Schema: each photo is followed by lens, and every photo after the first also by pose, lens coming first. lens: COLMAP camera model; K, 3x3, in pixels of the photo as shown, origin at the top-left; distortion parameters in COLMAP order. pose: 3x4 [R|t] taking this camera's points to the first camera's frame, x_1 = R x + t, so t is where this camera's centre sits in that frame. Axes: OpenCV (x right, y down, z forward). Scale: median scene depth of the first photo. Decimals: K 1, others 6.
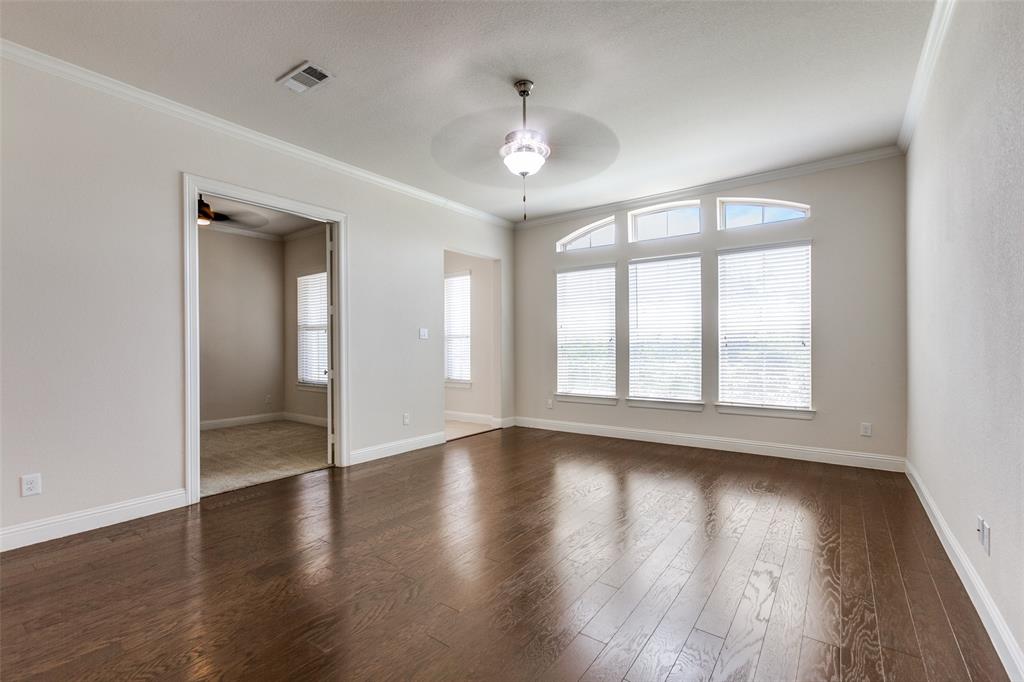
lens RADIAL K [[462.3, 0, 504.1], [0, 462.3, 342.6], [0, 0, 1]] dist [-0.021451, 0.001787]
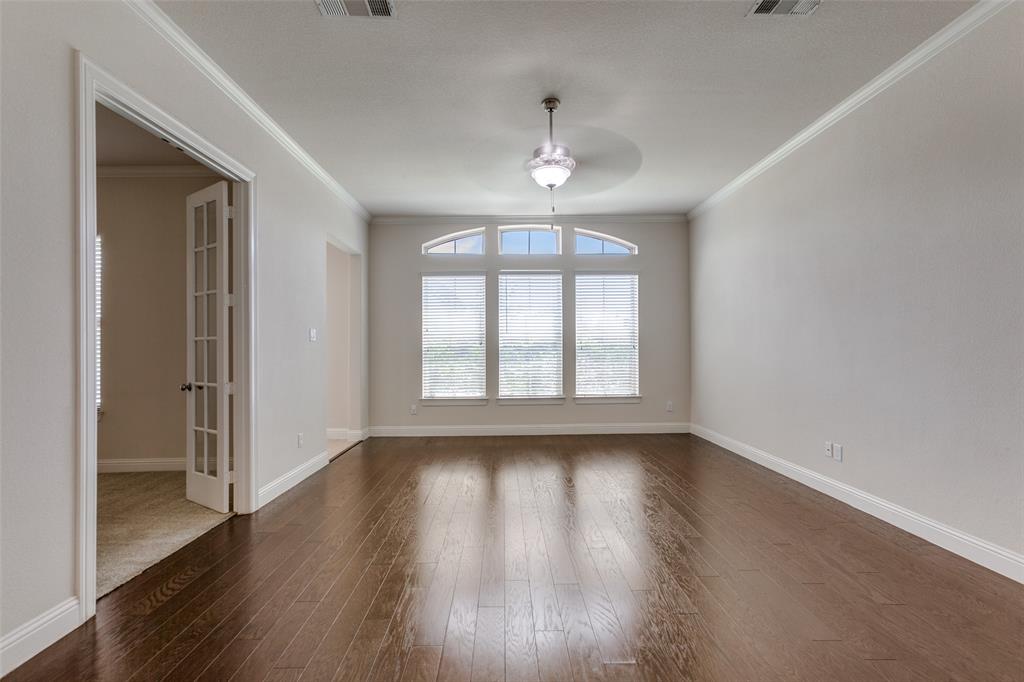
lens RADIAL K [[462.3, 0, 513.3], [0, 462.3, 342.4], [0, 0, 1]] dist [-0.021451, 0.001787]
pose [[0.783956, 0.006774, 0.620780, -0.378381], [0.000576, 0.999932, -0.011638, 0.003339], [-0.620817, 0.009481, 0.783898, 0.125738]]
